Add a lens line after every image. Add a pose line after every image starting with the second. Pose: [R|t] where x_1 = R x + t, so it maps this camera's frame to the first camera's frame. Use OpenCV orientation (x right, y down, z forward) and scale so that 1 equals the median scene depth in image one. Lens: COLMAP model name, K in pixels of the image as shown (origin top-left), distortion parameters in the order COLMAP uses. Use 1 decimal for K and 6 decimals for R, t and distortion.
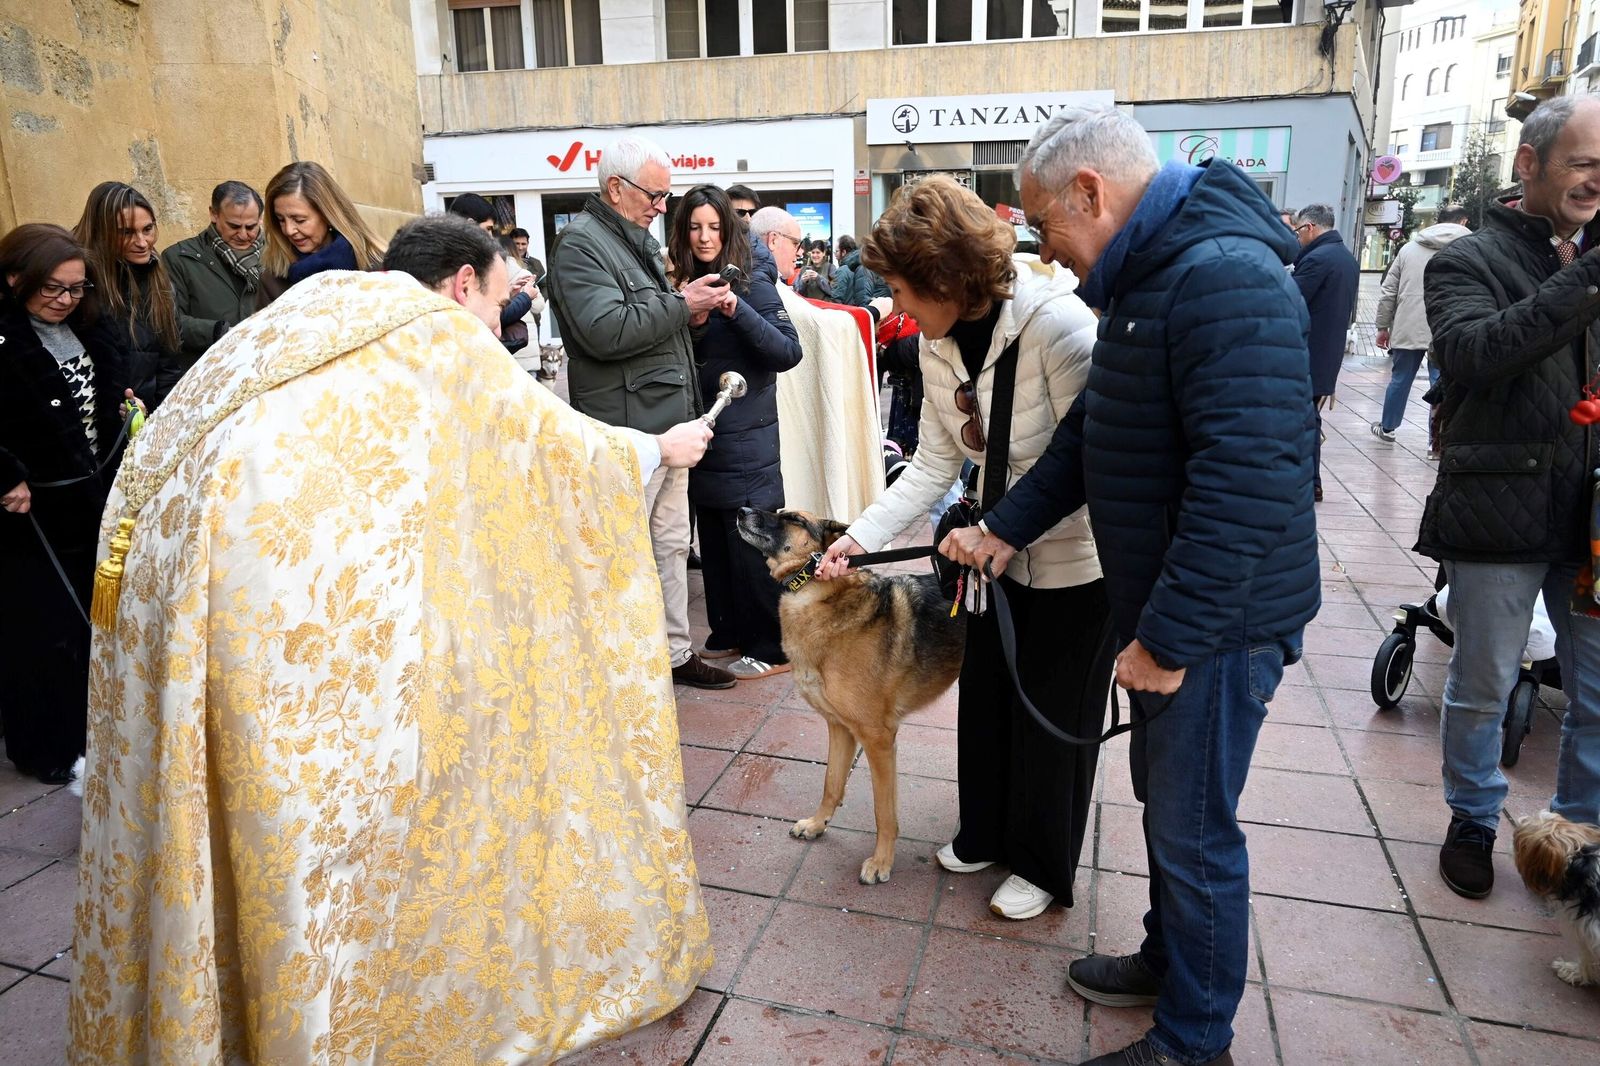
lens RADIAL K [[1075.3, 0, 801.1], [0, 1075.3, 532.0], [0, 0, 1]] dist [-0.006198, 0.002521]
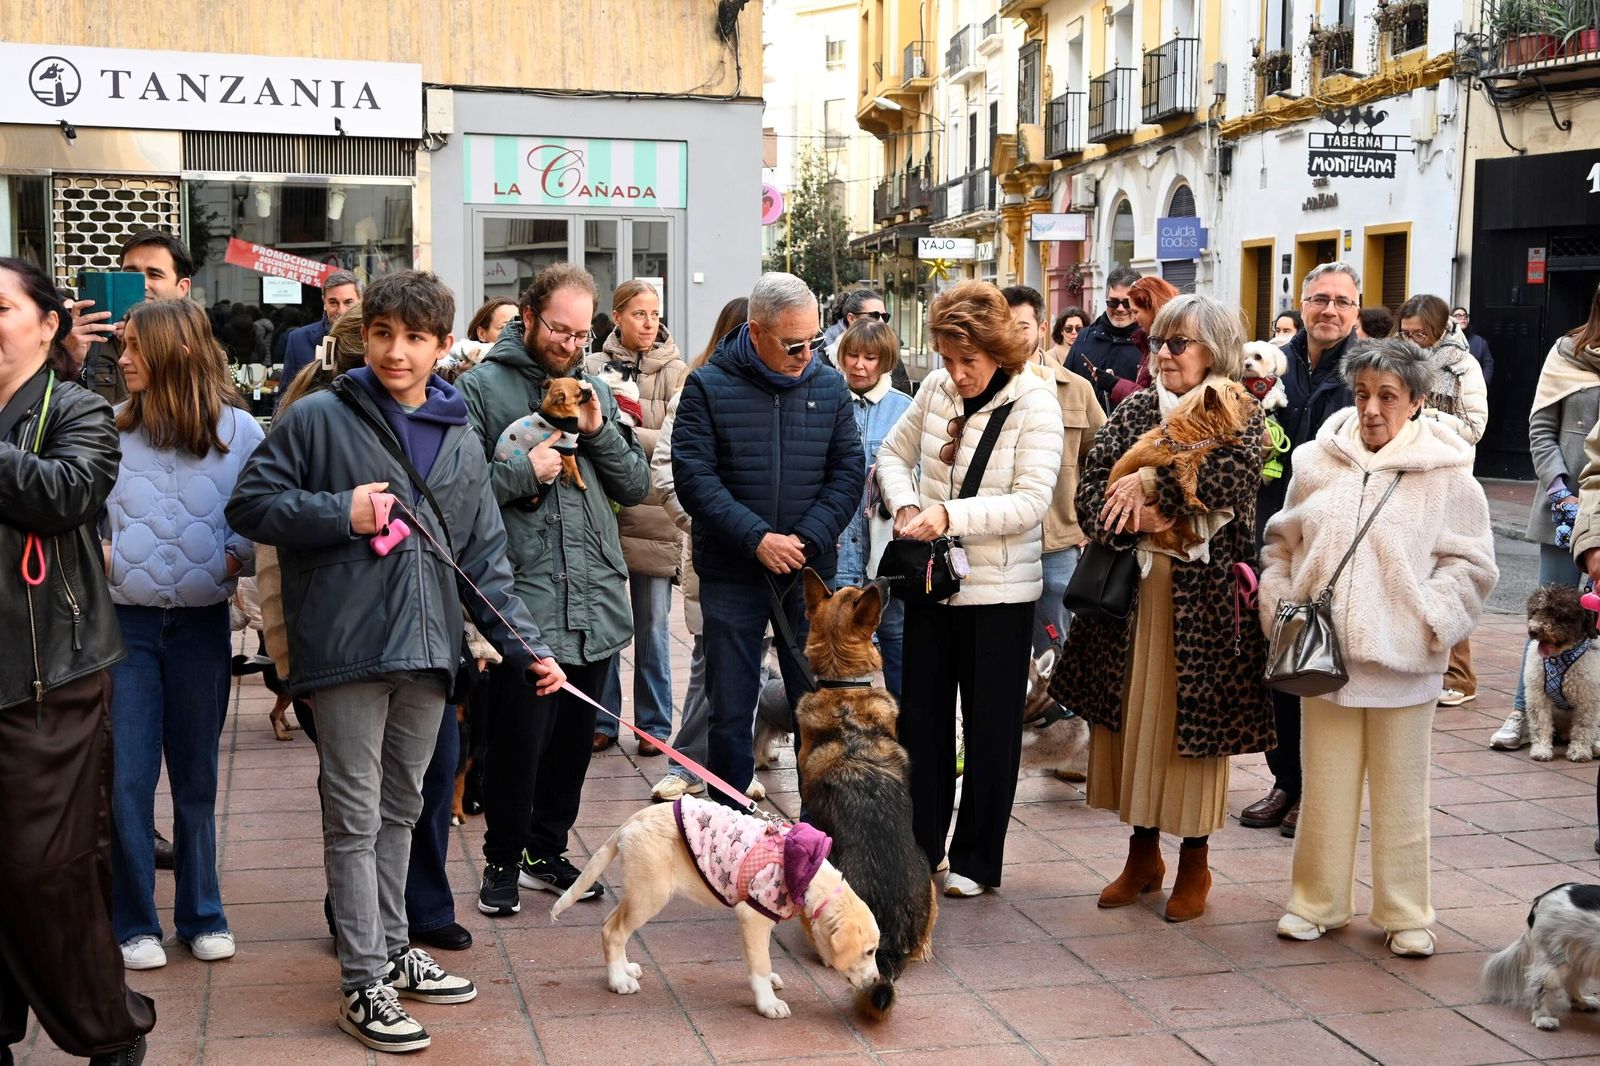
lens RADIAL K [[2002.5, 0, 796.5], [0, 2002.5, 518.8], [0, 0, 1]] dist [0.004245, 0.000000]
pose [[0.856437, -0.031788, 0.515272, -0.116791], [0.108762, 0.986811, -0.119898, -0.000531], [-0.504665, 0.158727, 0.848598, -0.024267]]
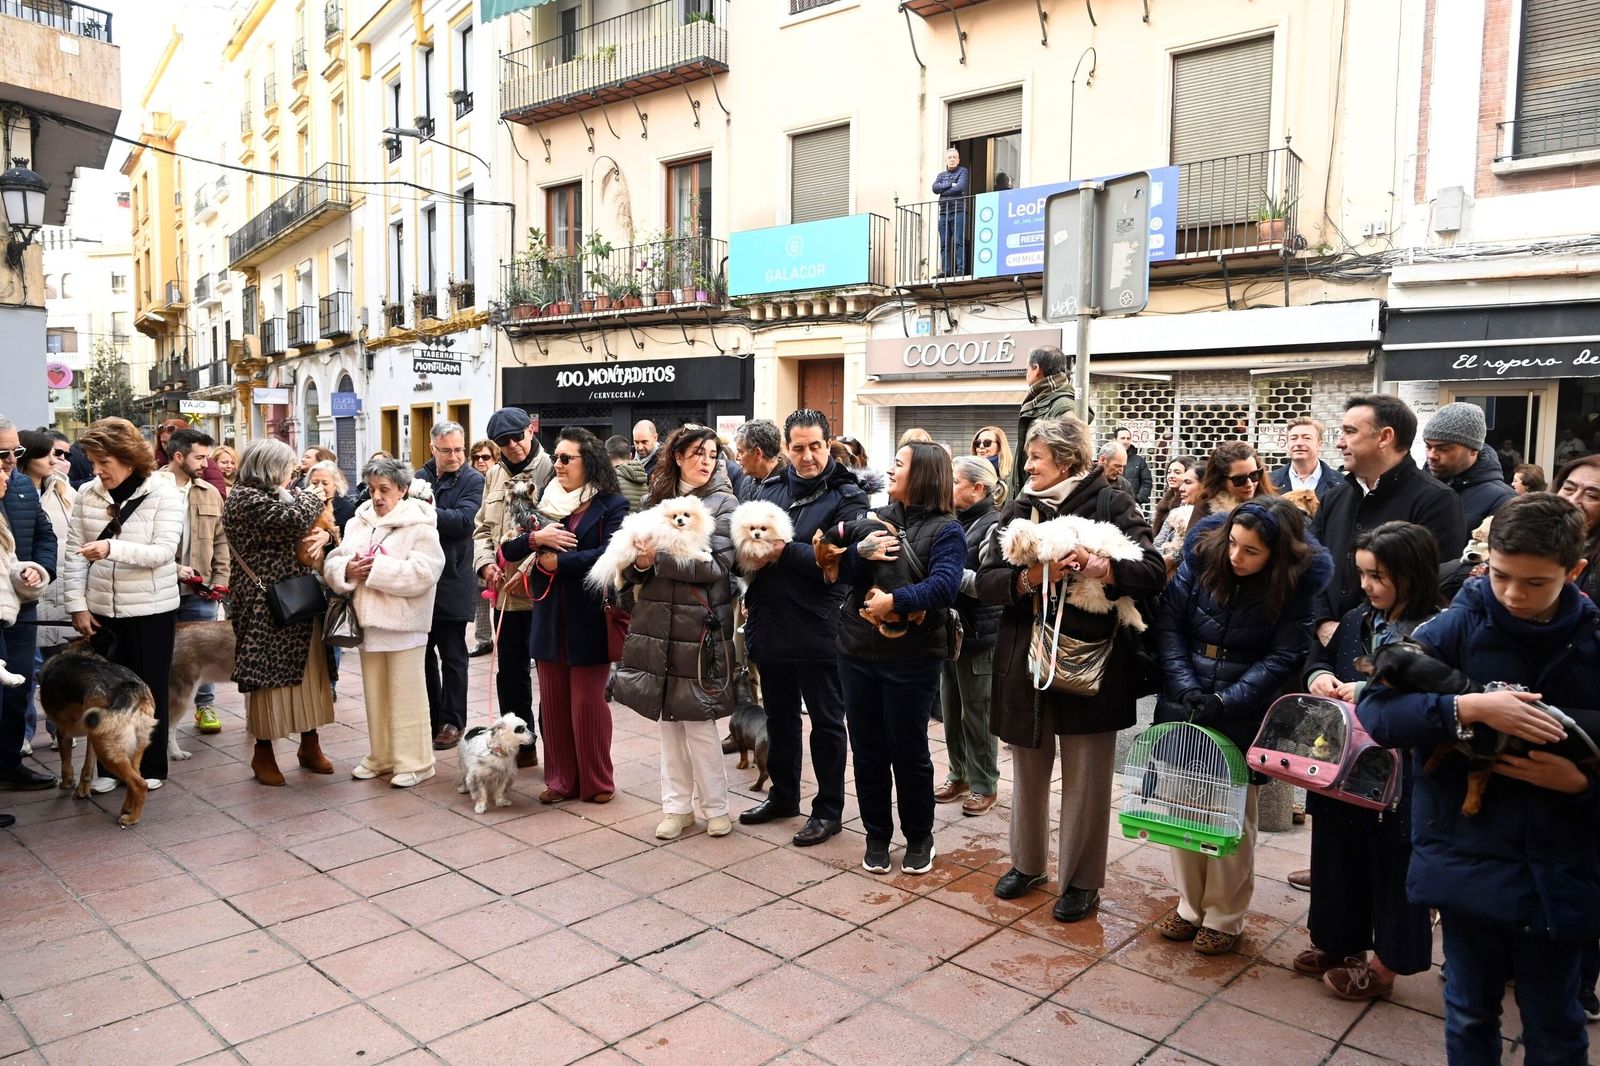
lens RADIAL K [[1075.3, 0, 802.5], [0, 1075.3, 525.8], [0, 0, 1]] dist [-0.006198, 0.002521]
pose [[0.435169, -0.040840, 0.899422, -0.109047], [0.206682, 0.976824, -0.055645, 0.006064], [-0.876305, 0.210110, 0.433525, -0.047676]]
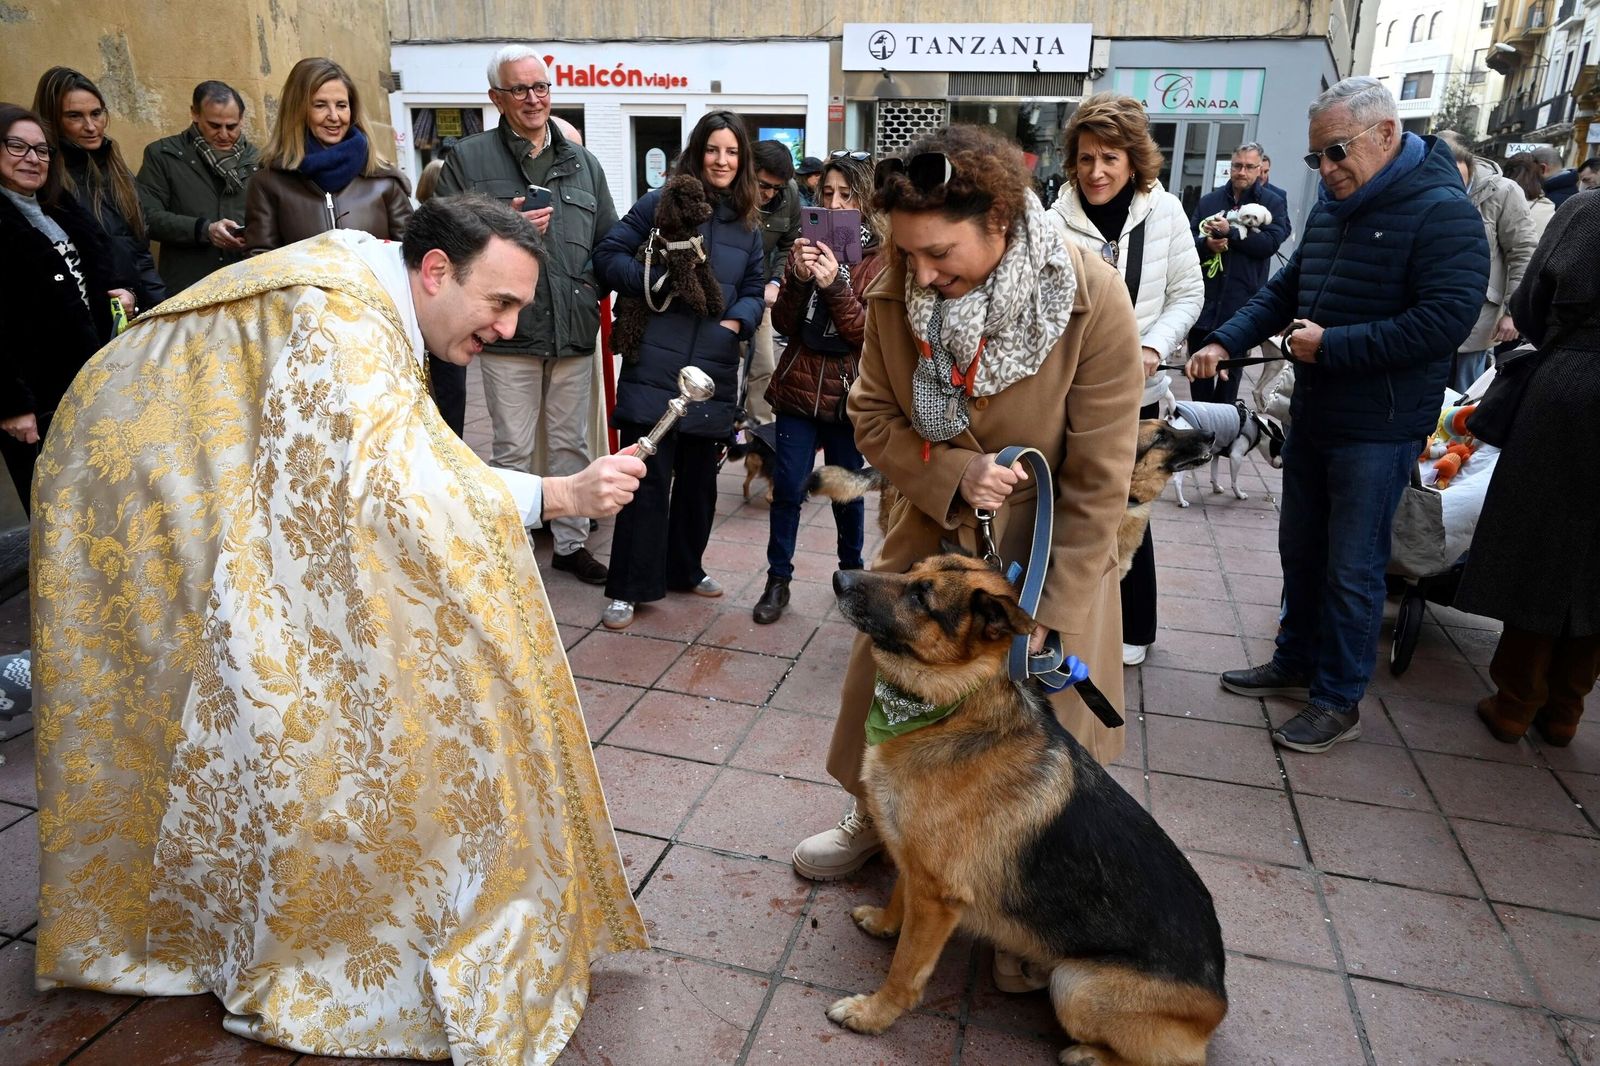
lens RADIAL K [[1075.3, 0, 794.1], [0, 1075.3, 528.1], [0, 0, 1]] dist [-0.006198, 0.002521]
pose [[0.999221, 0.028843, 0.026945, 0.002481], [-0.030369, 0.997852, 0.058048, 0.005062], [-0.025213, -0.058821, 0.997950, -0.013240]]
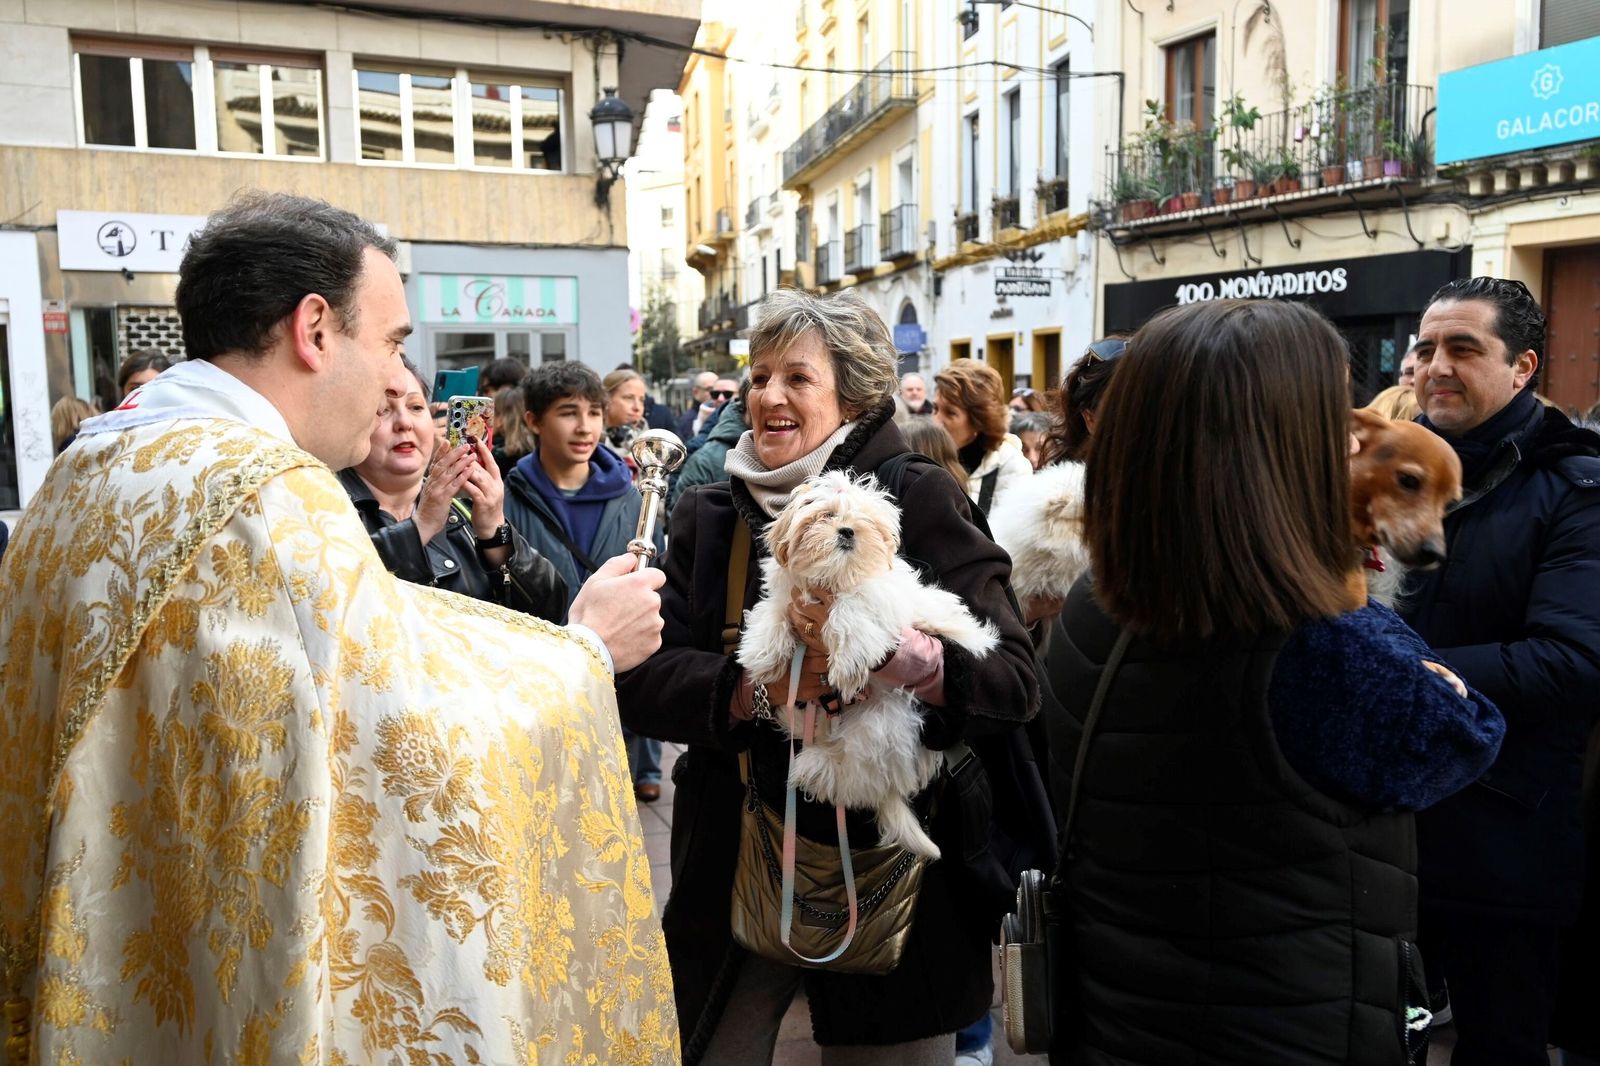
lens RADIAL K [[1350.0, 0, 802.5], [0, 1350.0, 535.4], [0, 0, 1]] dist [-0.006500, -0.000354]
pose [[0.791410, -0.060087, 0.608325, -0.115740], [0.152243, 0.983174, -0.100949, -0.007896], [-0.592023, 0.172505, 0.787242, -0.003334]]
